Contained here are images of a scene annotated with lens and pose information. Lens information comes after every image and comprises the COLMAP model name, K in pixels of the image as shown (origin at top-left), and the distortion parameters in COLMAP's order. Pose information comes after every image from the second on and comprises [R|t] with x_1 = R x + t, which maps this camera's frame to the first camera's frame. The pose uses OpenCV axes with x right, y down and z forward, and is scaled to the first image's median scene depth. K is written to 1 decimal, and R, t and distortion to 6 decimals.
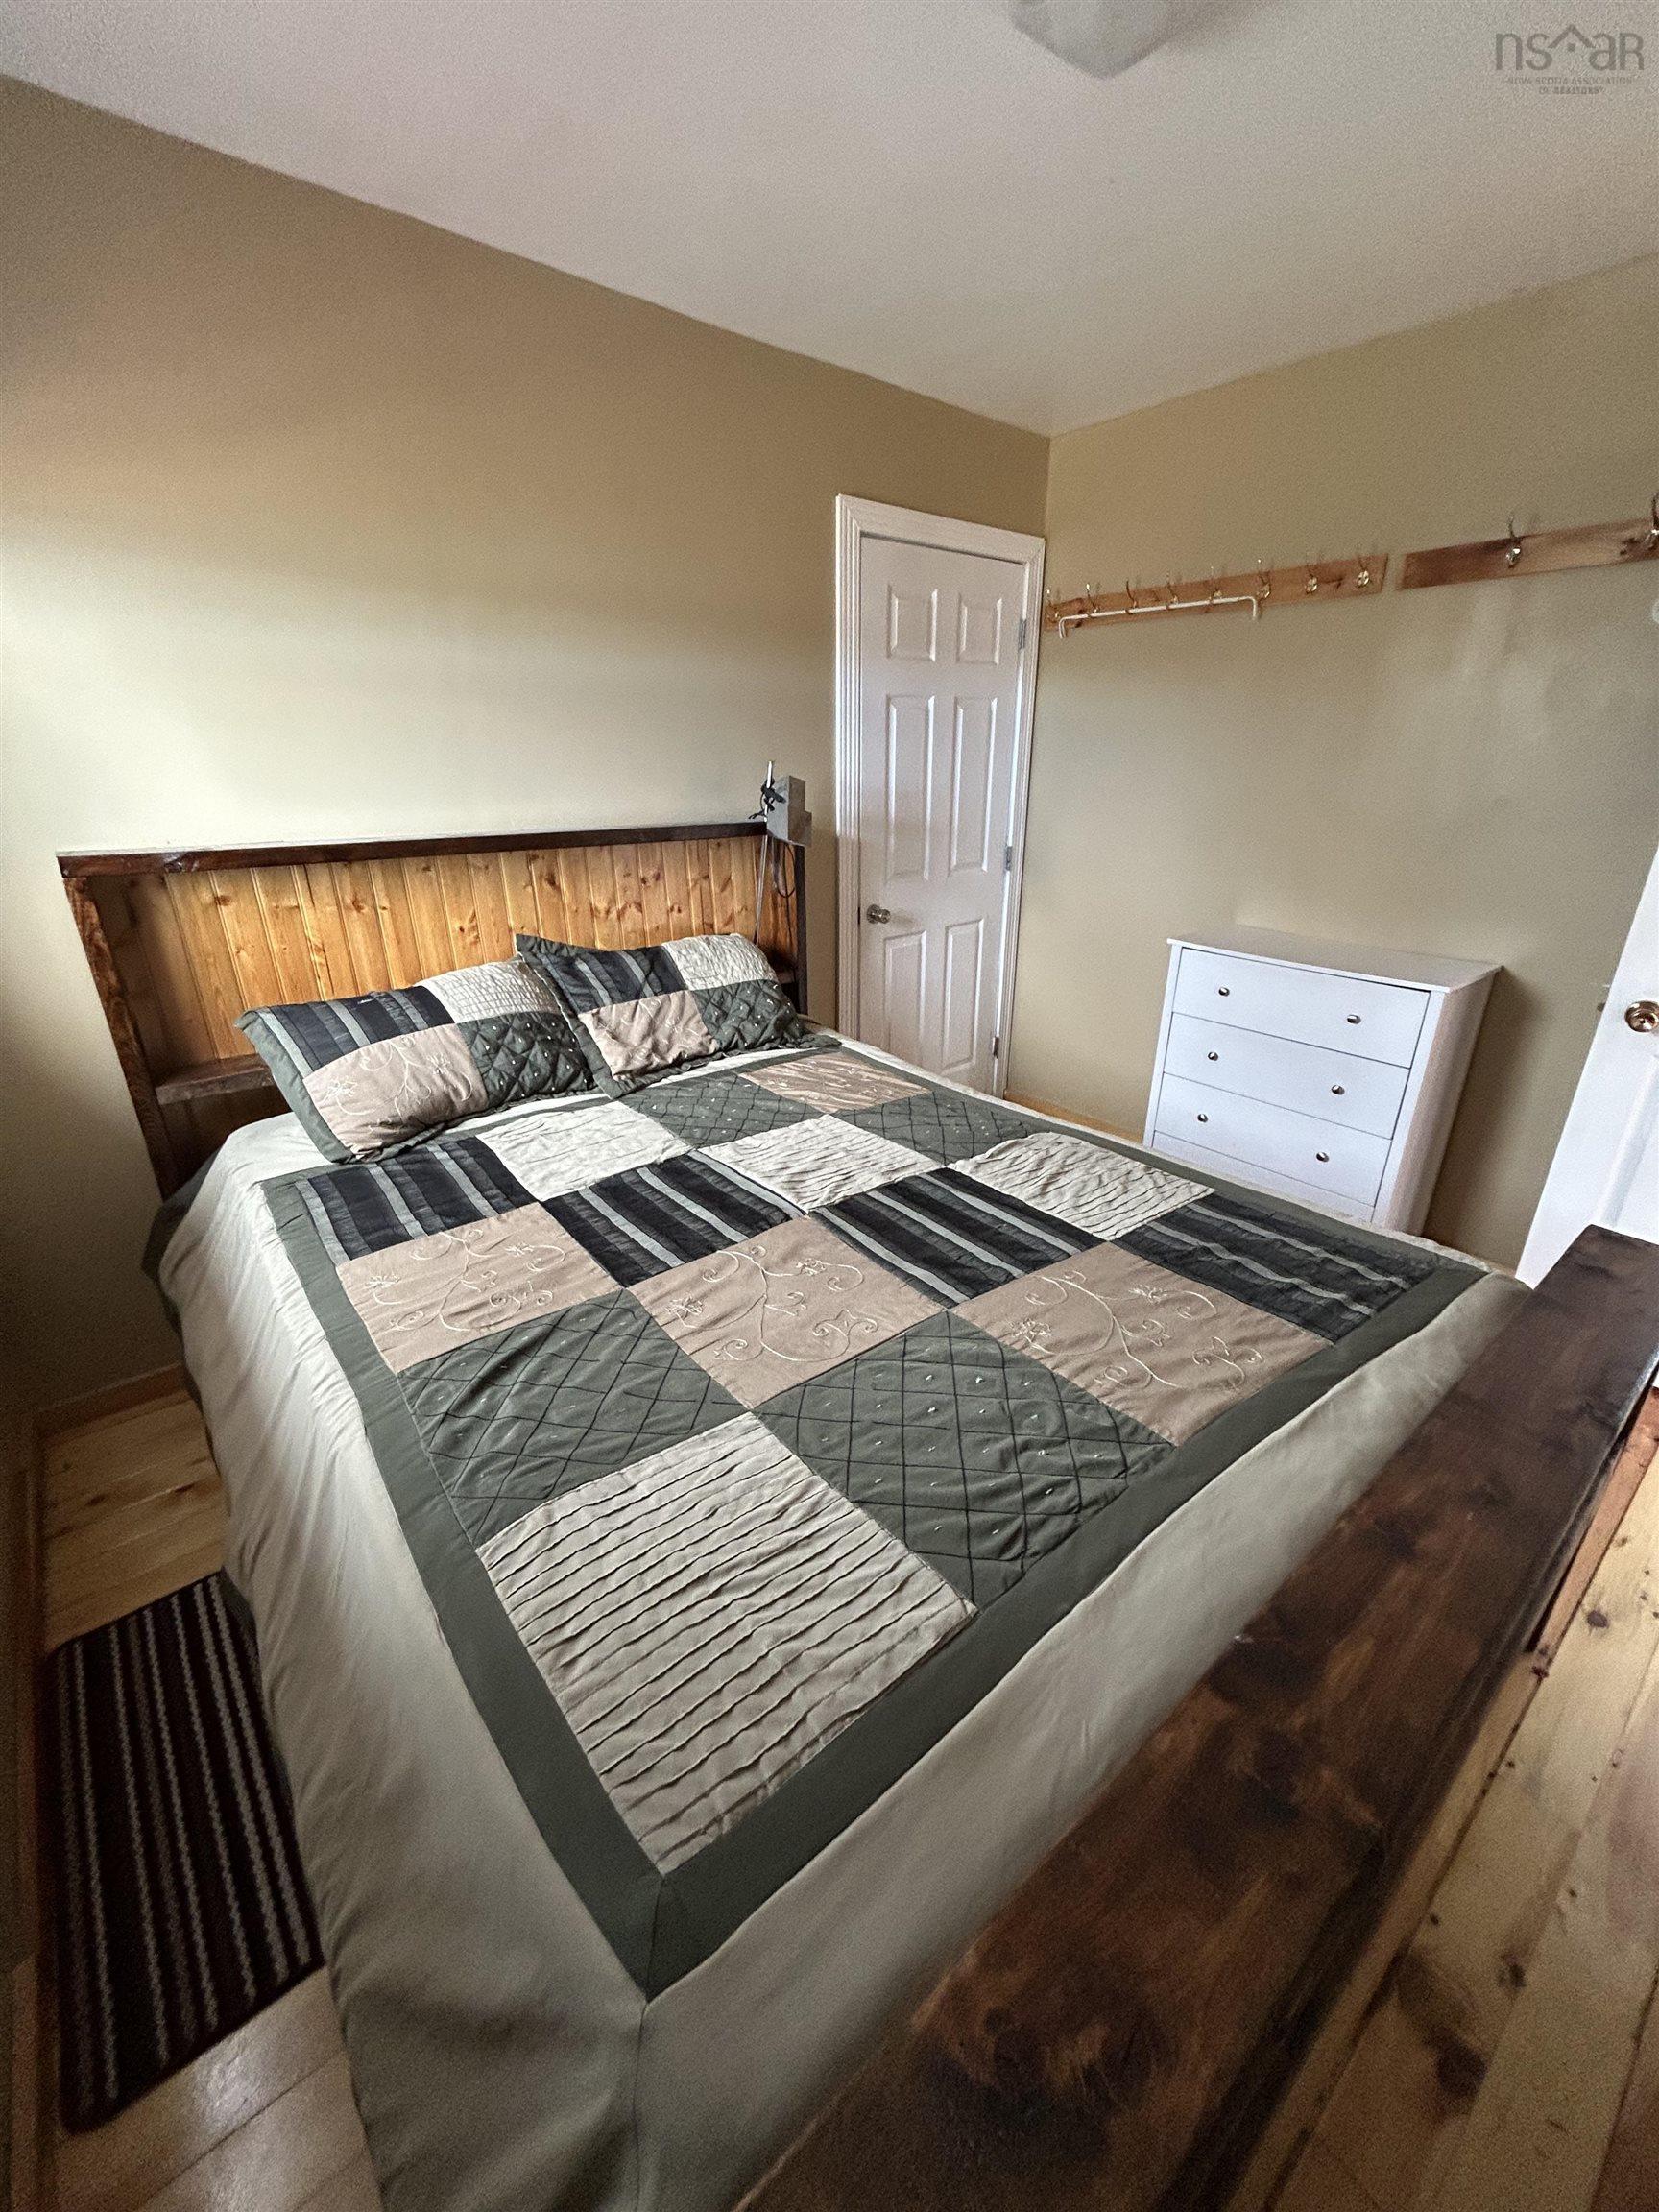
lens RADIAL K [[882.0, 0, 816.0], [0, 882.0, 1103.7], [0, 0, 1]] dist [-0.000584, 0.000033]
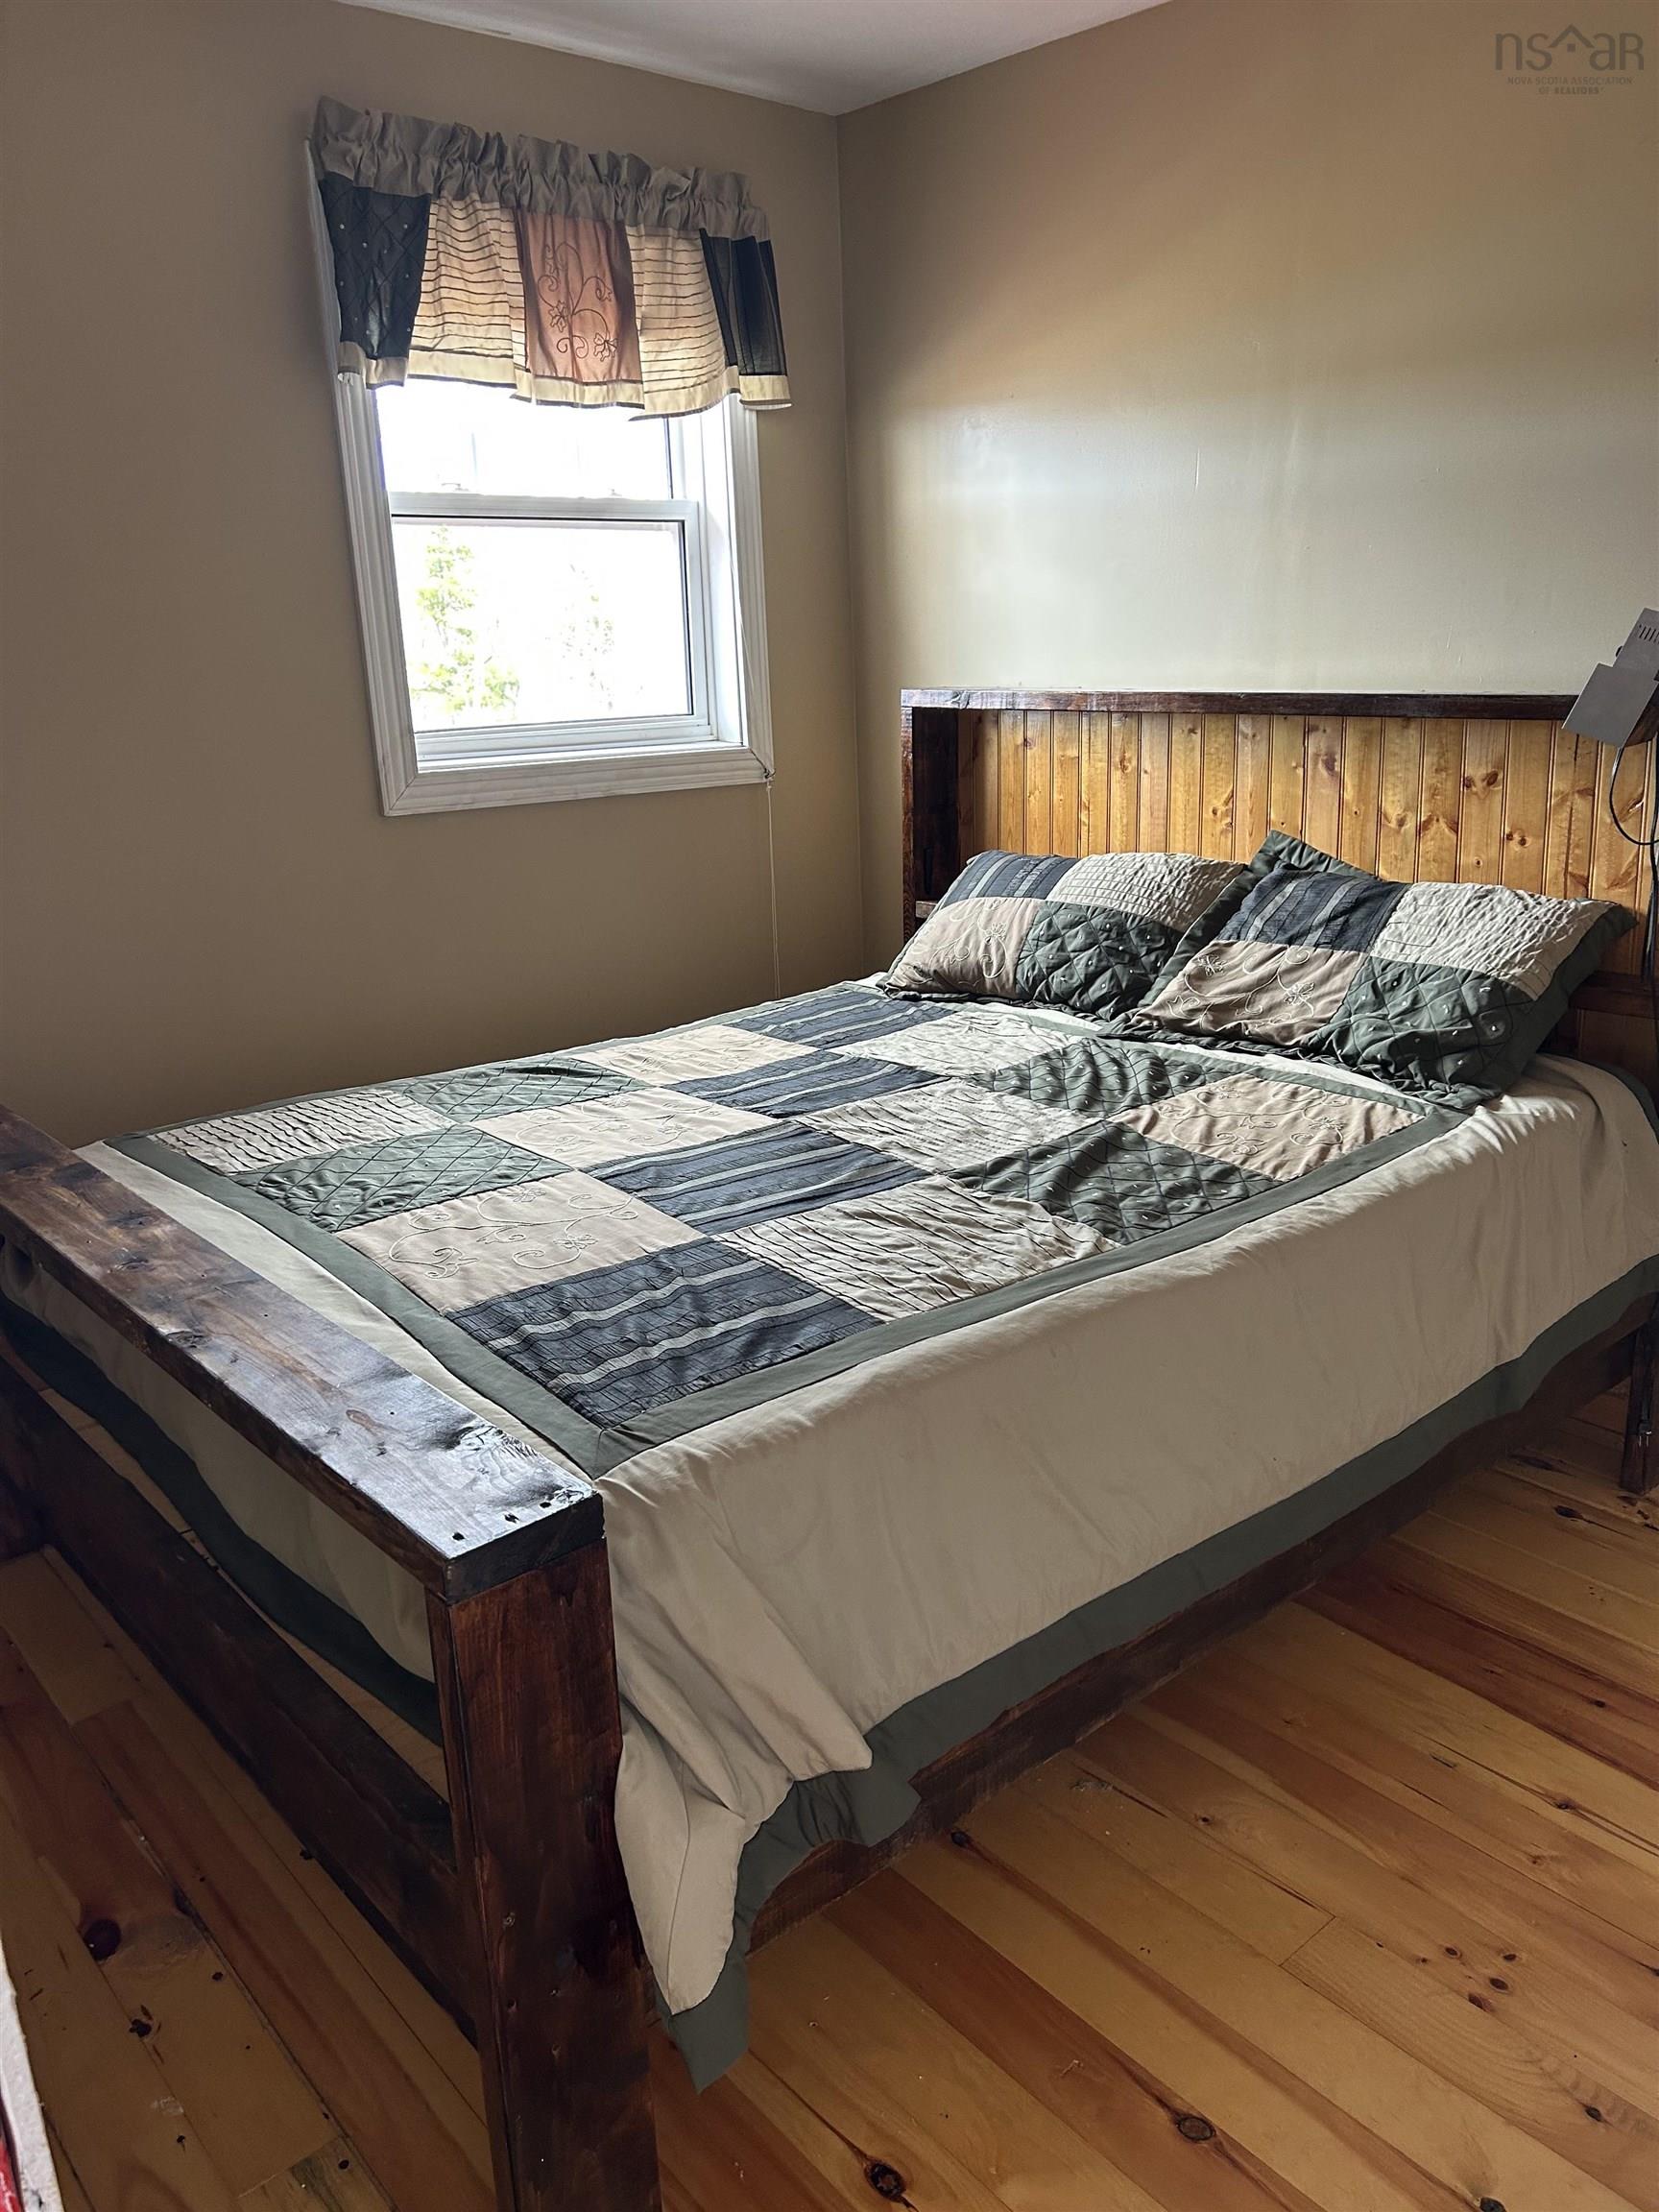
lens RADIAL K [[1644.3, 0, 820.8], [0, 1644.3, 1113.9], [0, 0, 1]] dist [0.047424, -0.054743]
pose [[0.037961, 0.278199, -0.959773, 1.053450], [-0.338399, 0.907295, 0.249603, -0.201830], [0.940237, 0.315311, 0.128584, 0.571690]]
